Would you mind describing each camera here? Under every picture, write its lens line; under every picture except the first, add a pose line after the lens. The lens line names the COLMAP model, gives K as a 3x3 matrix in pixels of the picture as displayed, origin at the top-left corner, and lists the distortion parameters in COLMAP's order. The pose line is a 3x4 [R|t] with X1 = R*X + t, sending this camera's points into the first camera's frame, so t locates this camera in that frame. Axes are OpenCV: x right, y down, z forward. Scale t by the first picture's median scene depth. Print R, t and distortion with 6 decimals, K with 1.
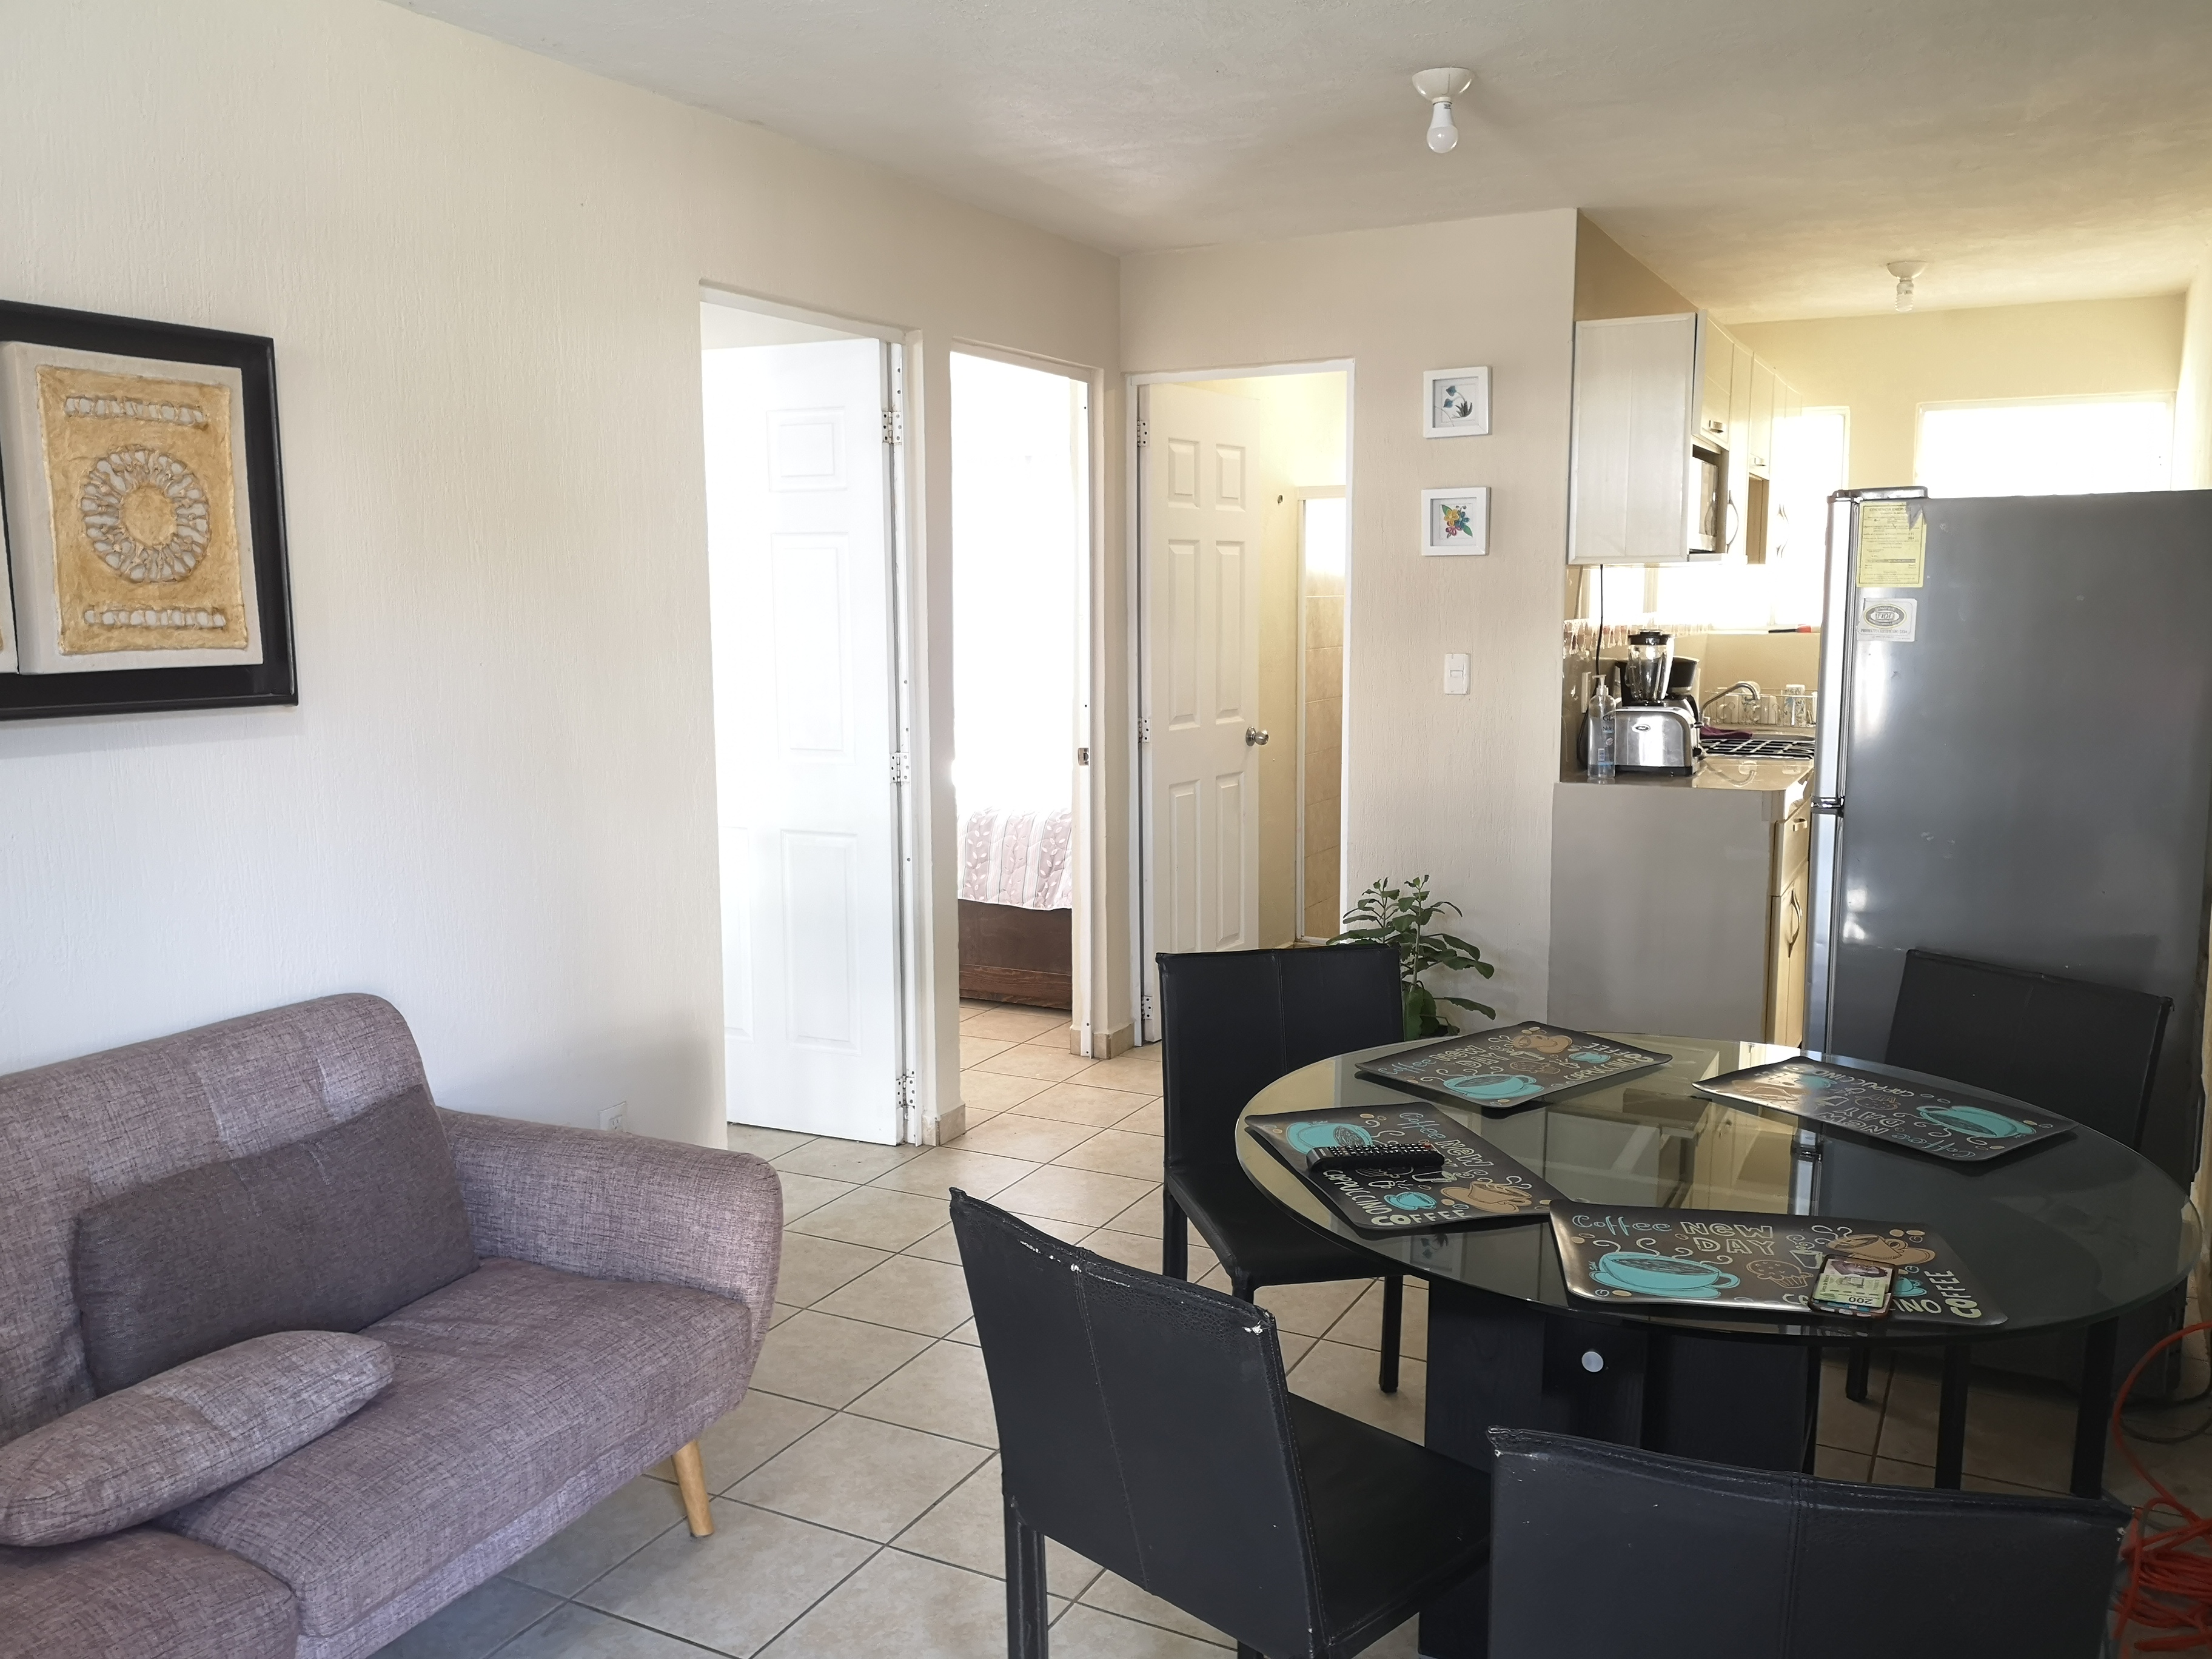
lens RADIAL K [[1739.1, 0, 1106.0], [0, 1739.1, 829.5], [0, 0, 1]] dist [0.021455, -0.054155]
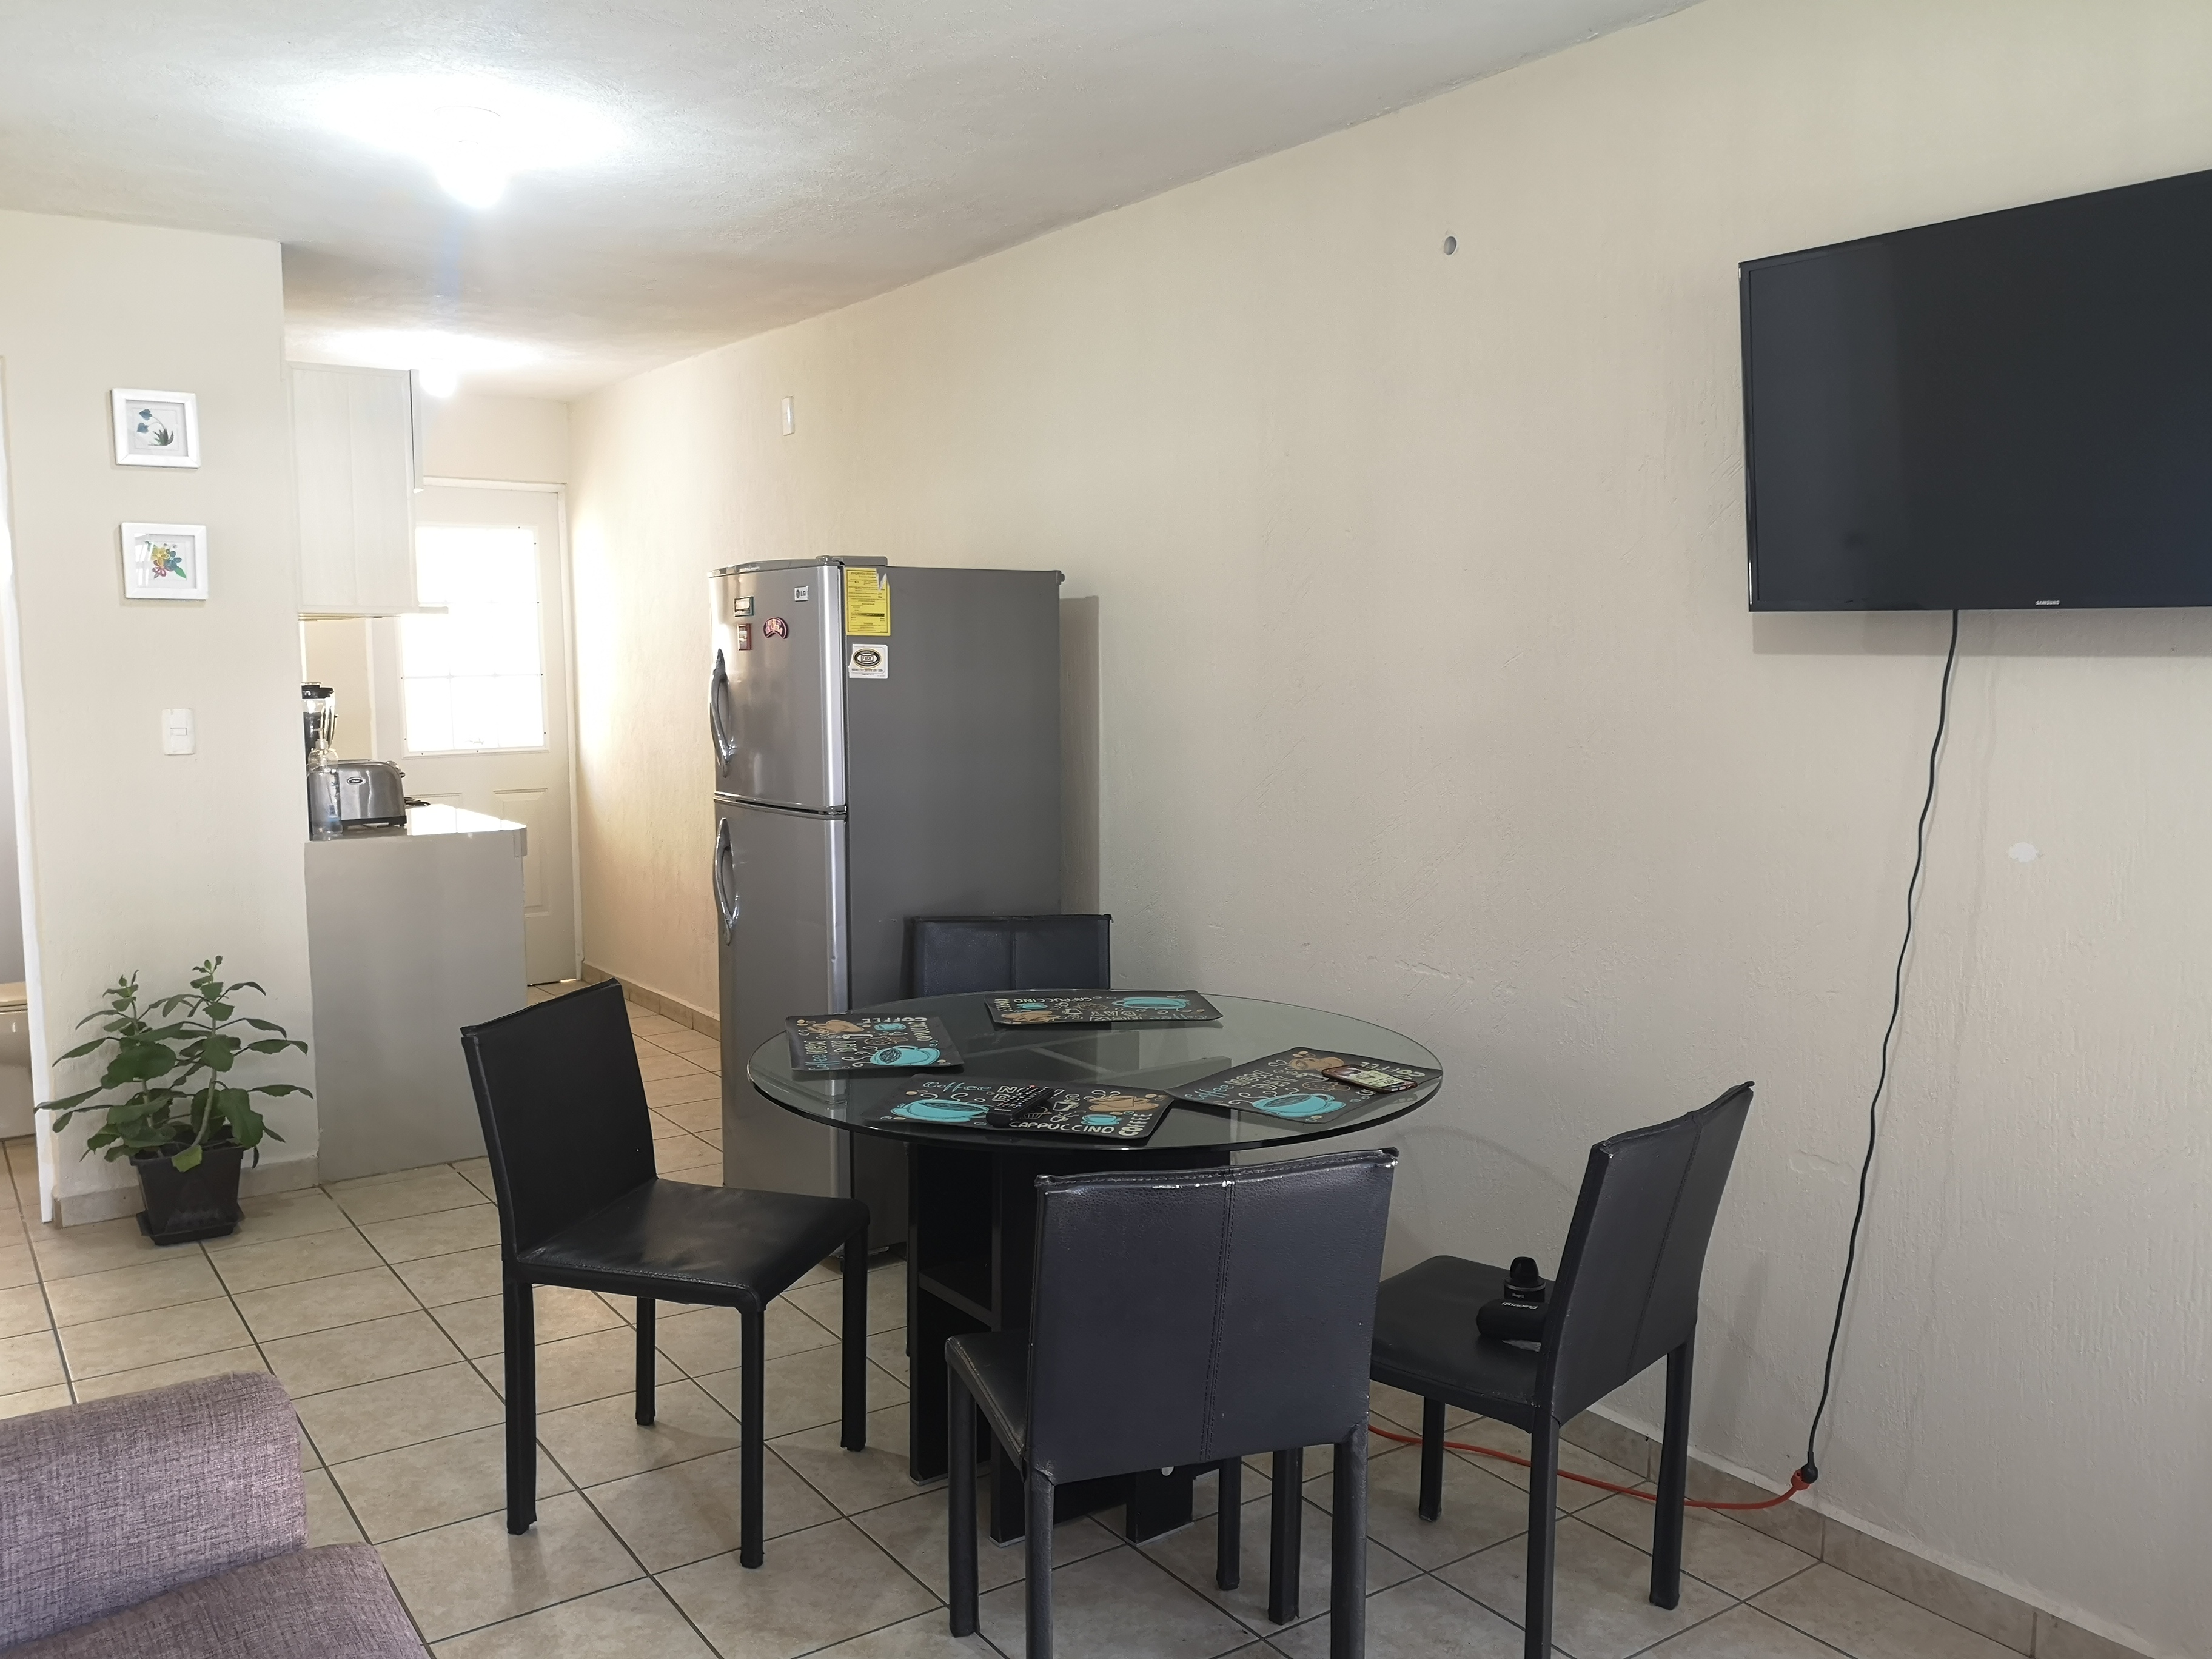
lens RADIAL K [[1739.1, 0, 1106.0], [0, 1739.1, 829.5], [0, 0, 1]] dist [0.021455, -0.054155]
pose [[0.455801, -0.082909, 0.886212, -0.677795], [0.118760, 0.992415, 0.031763, -0.021079], [-0.882123, 0.090769, 0.462190, 0.314418]]
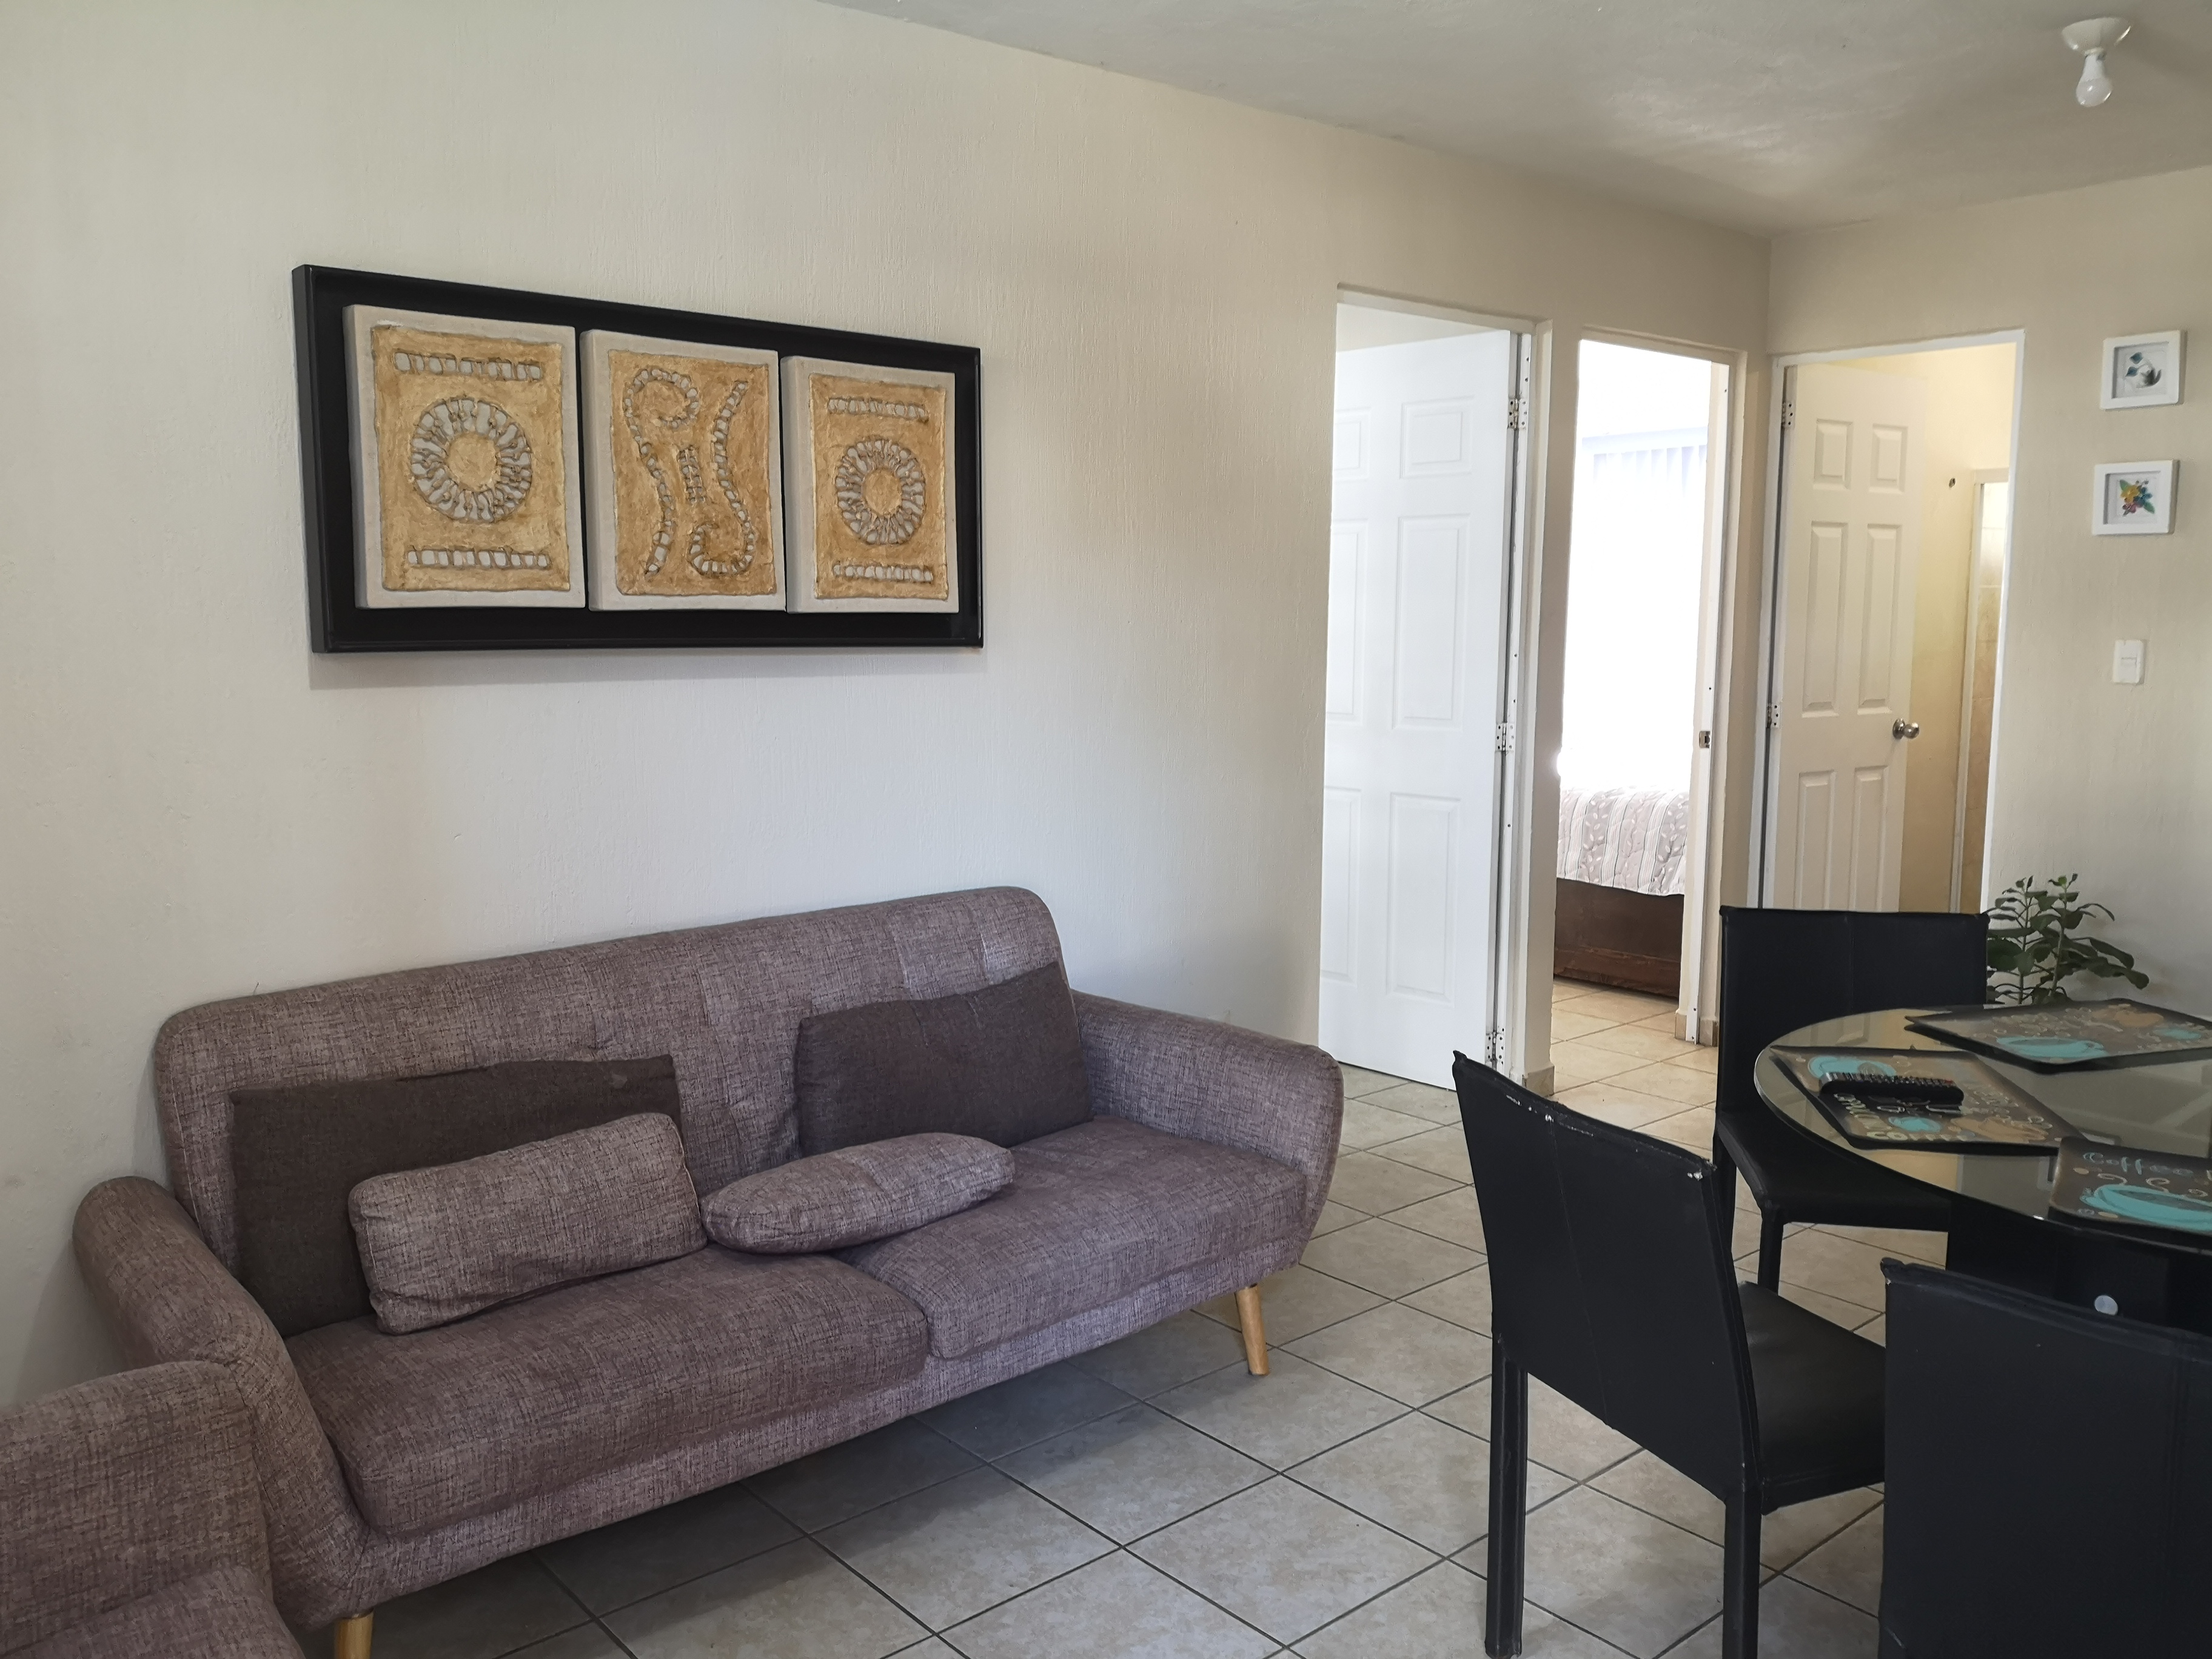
lens RADIAL K [[1722.4, 0, 1097.6], [0, 1722.4, 835.6], [0, 0, 1]] dist [0.037259, -0.091404]
pose [[0.925390, 0.056138, -0.374836, 0.077186], [-0.057189, 0.998329, 0.008330, 0.047819], [0.374678, 0.013728, 0.927054, -0.099291]]
